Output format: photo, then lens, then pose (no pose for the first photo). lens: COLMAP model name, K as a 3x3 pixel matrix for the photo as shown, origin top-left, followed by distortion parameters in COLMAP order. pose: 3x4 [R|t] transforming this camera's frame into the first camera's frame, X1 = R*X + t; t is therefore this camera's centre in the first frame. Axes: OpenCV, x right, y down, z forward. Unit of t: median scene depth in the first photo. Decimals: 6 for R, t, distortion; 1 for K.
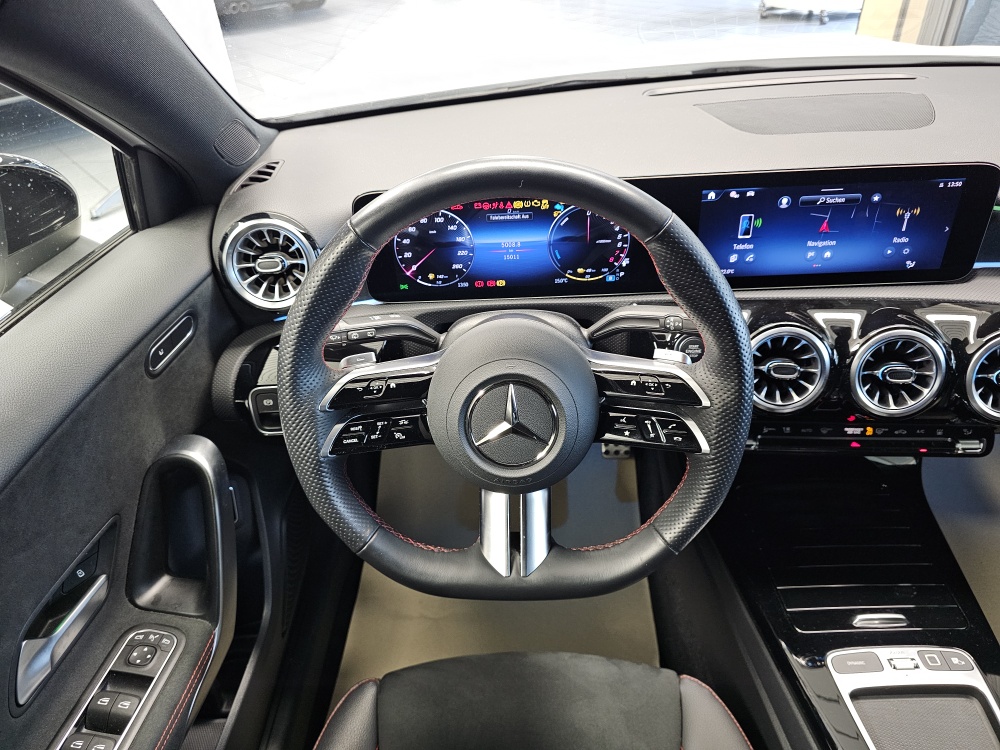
lens RADIAL K [[685.8, 0, 500.8], [0, 685.8, 372.2], [0, 0, 1]] dist [0.063107, -0.070321]
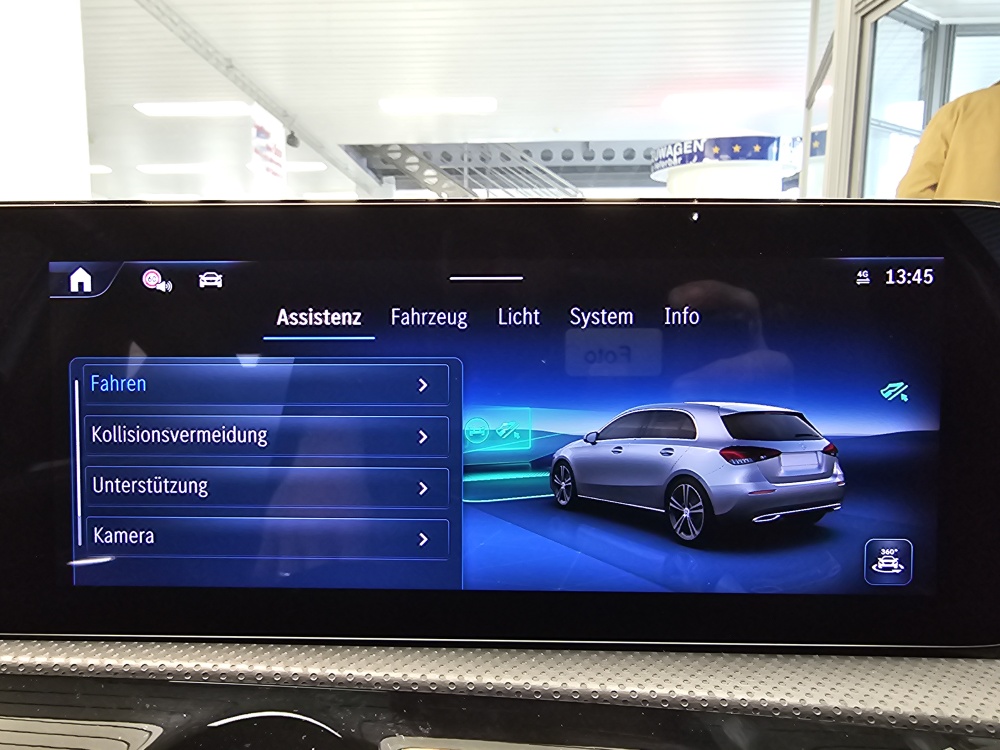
lens RADIAL K [[705.7, 0, 431.0], [0, 705.7, 377.9], [0, 0, 1]] dist [-0.002105, 0.000561]
pose [[0.998593, 0.051841, -0.011153, 0.444075], [-0.050729, 0.872701, -0.485612, -0.081756], [-0.015441, 0.485495, 0.874103, 0.739286]]
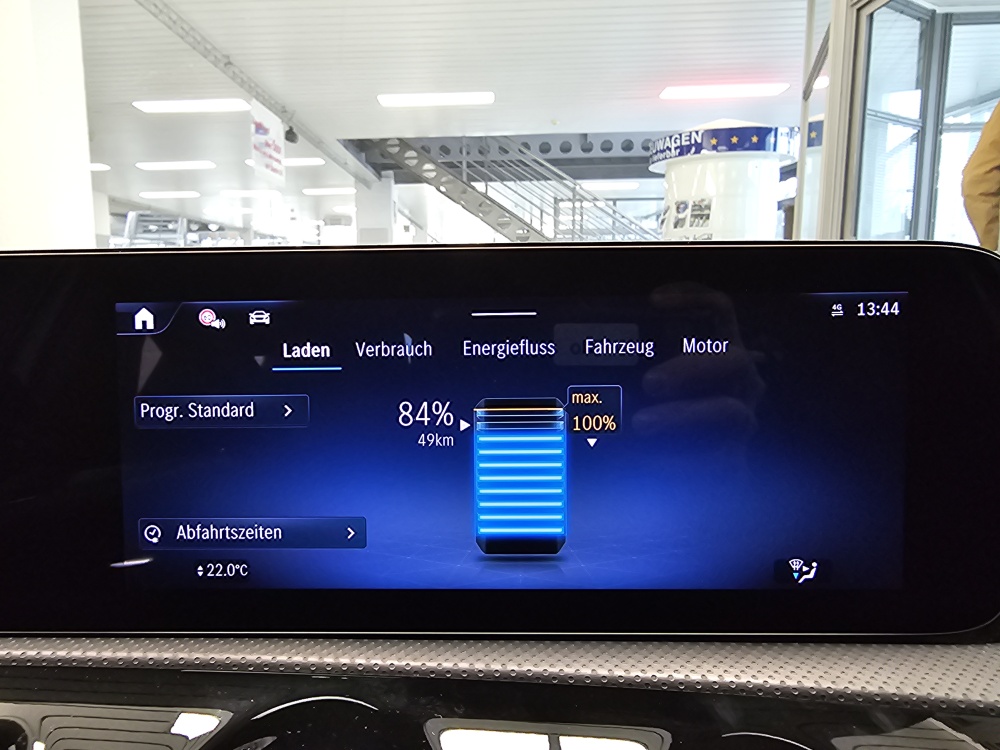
lens RADIAL K [[702.4, 0, 430.3], [0, 702.4, 380.0], [0, 0, 1]] dist [-0.000321, -0.001561]
pose [[0.999116, 0.040171, -0.012377, 0.432892], [-0.041239, 0.879763, -0.473620, -0.076855], [-0.008137, 0.473712, 0.880642, 0.701292]]
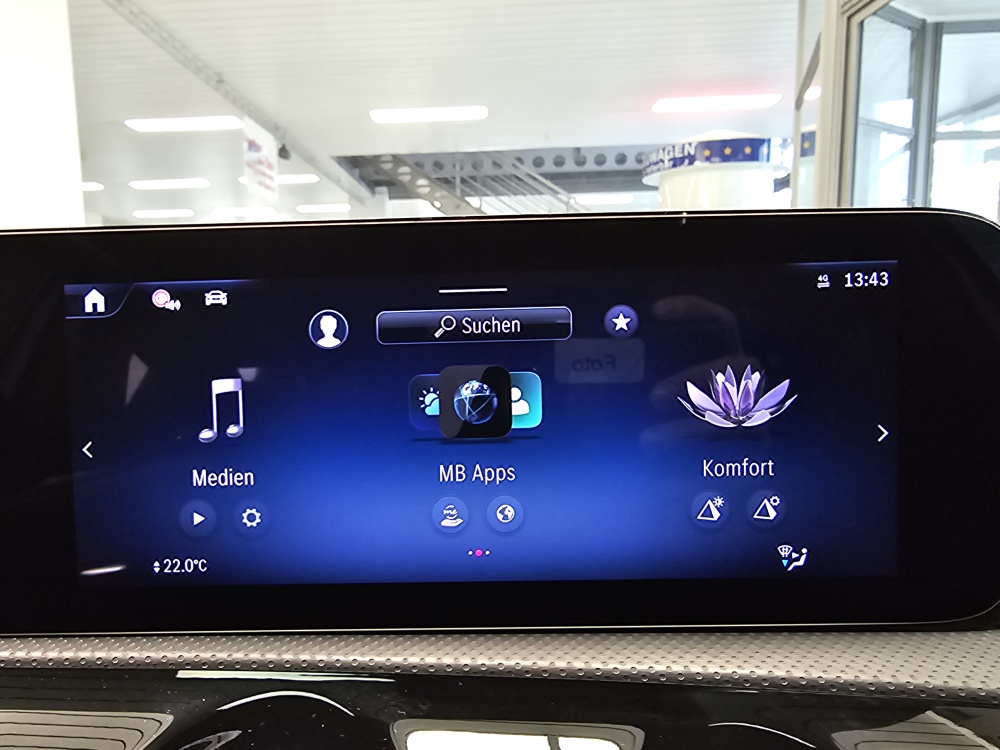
lens RADIAL K [[704.9, 0, 428.9], [0, 704.9, 390.0], [0, 0, 1]] dist [-0.001812, -0.000522]
pose [[0.999562, 0.027682, -0.010461, 0.446472], [-0.029296, 0.875702, -0.481962, -0.071287], [-0.004181, 0.482058, 0.876129, 0.722326]]
